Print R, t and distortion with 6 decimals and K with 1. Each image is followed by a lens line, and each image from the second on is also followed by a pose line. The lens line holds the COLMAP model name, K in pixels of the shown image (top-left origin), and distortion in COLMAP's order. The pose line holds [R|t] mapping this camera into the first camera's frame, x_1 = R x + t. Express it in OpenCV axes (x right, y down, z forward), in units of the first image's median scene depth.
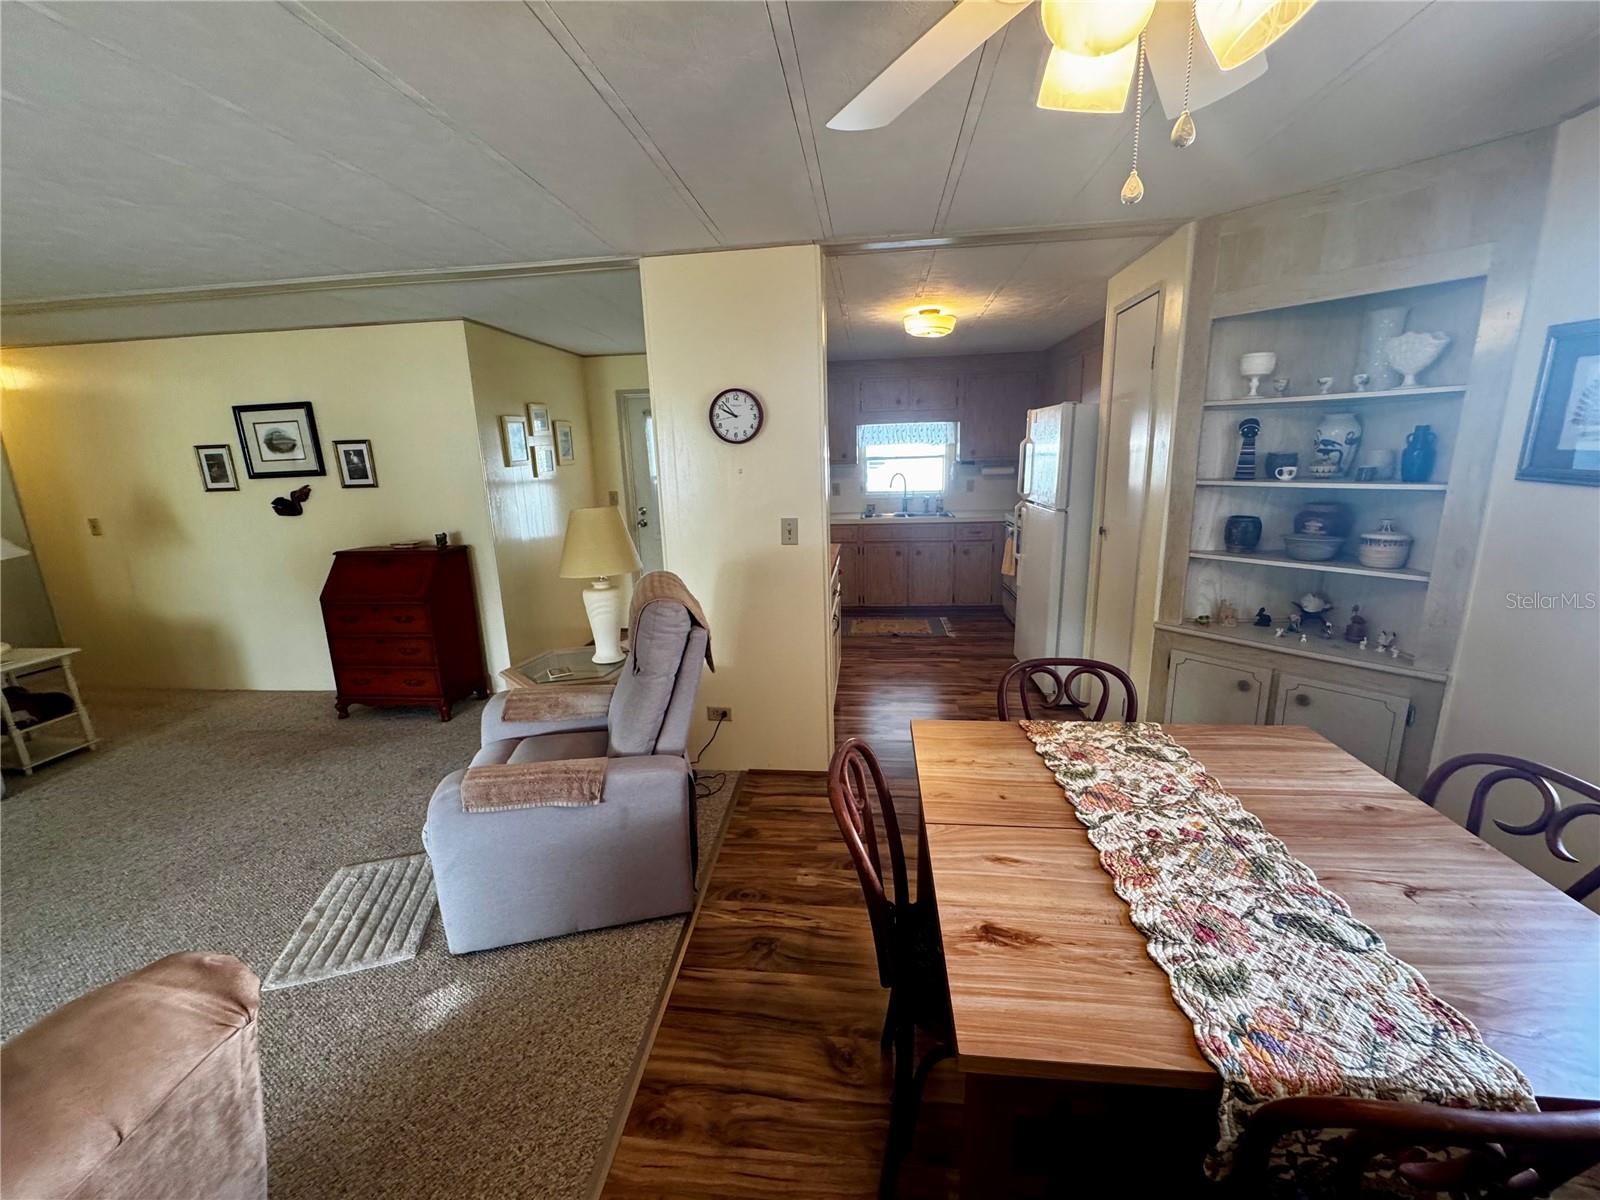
lens RADIAL K [[641.7, 0, 798.2], [0, 641.7, 598.9], [0, 0, 1]] dist [-0.001521, 0.000085]
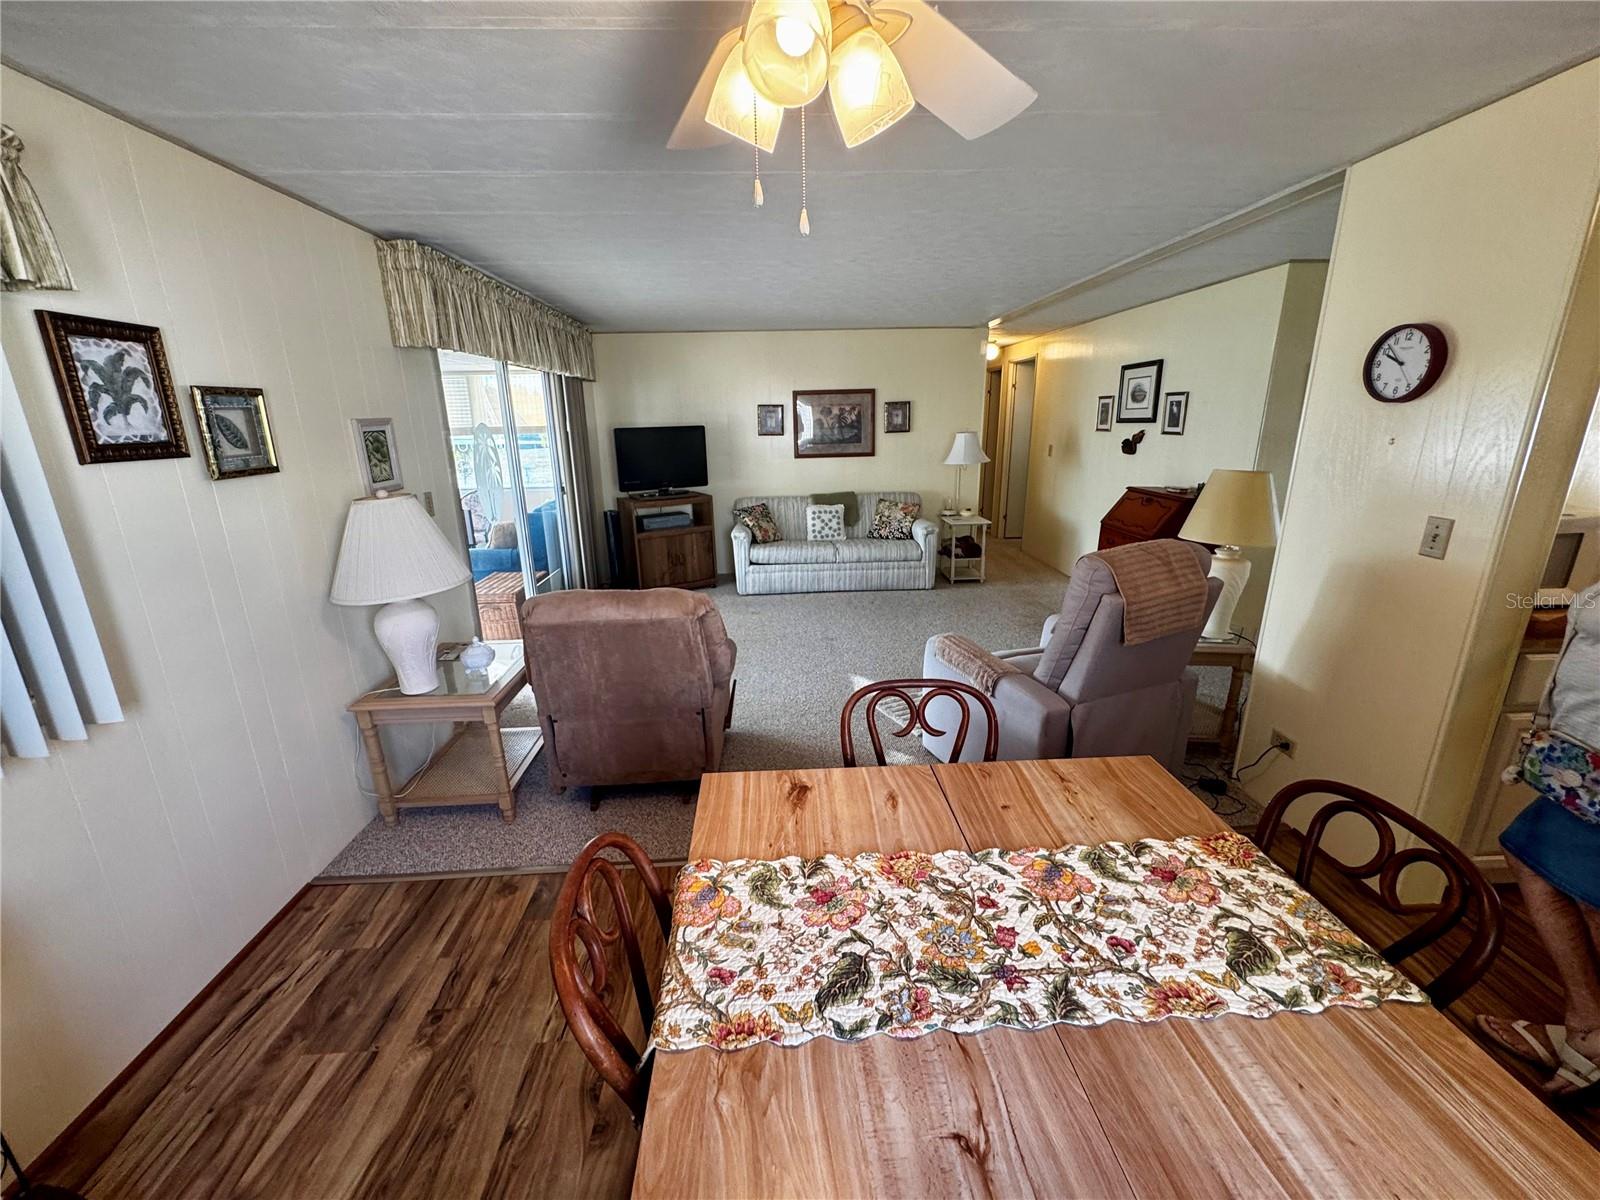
lens RADIAL K [[641.7, 0, 798.2], [0, 641.7, 598.9], [0, 0, 1]] dist [-0.001521, 0.000085]
pose [[0.160458, 0.299074, -0.940642, 0.909761], [-0.217269, 0.940318, 0.261909, -0.130909], [0.962833, 0.162347, 0.215861, 0.399383]]
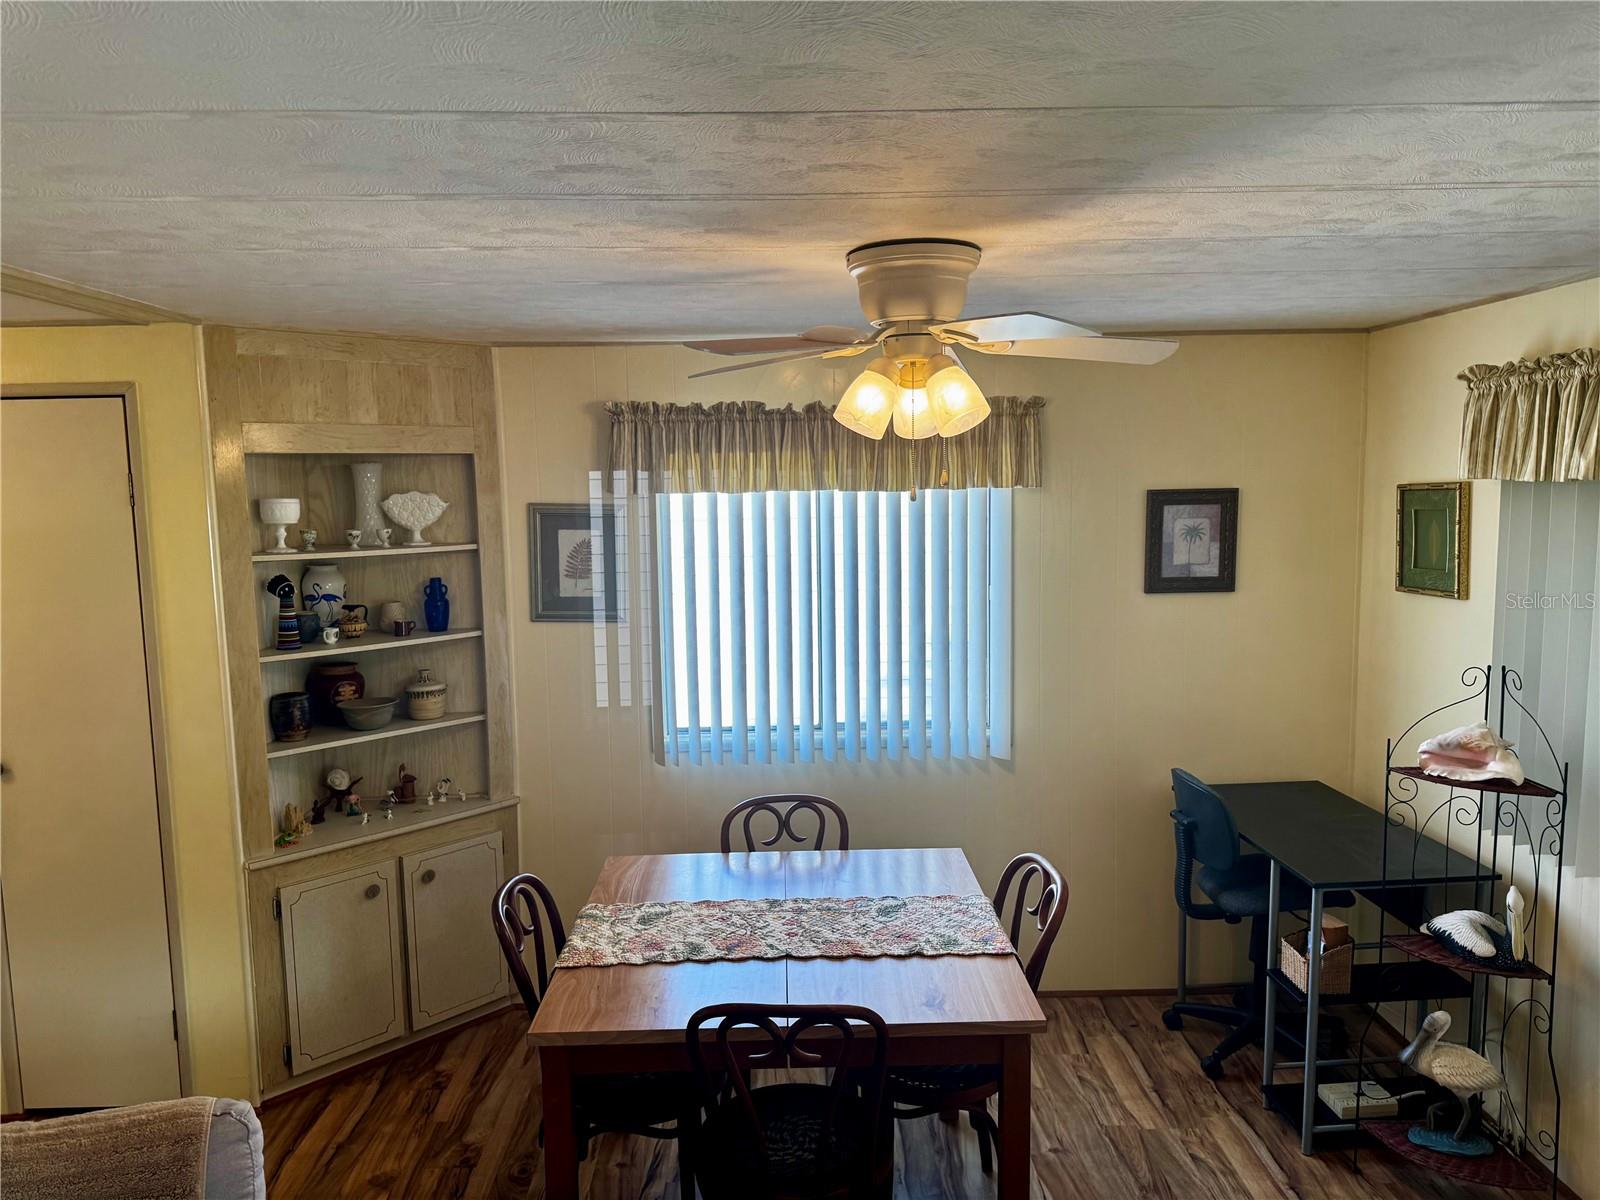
lens RADIAL K [[1130.7, 0, 796.2], [0, 1130.7, 595.4], [0, 0, 1]] dist [0.096353, -0.106027]
pose [[-0.124307, -0.073015, 0.989554, -1.189568], [0.250006, 0.962809, 0.102447, -0.365414], [-0.960232, 0.260129, -0.101430, 0.804696]]
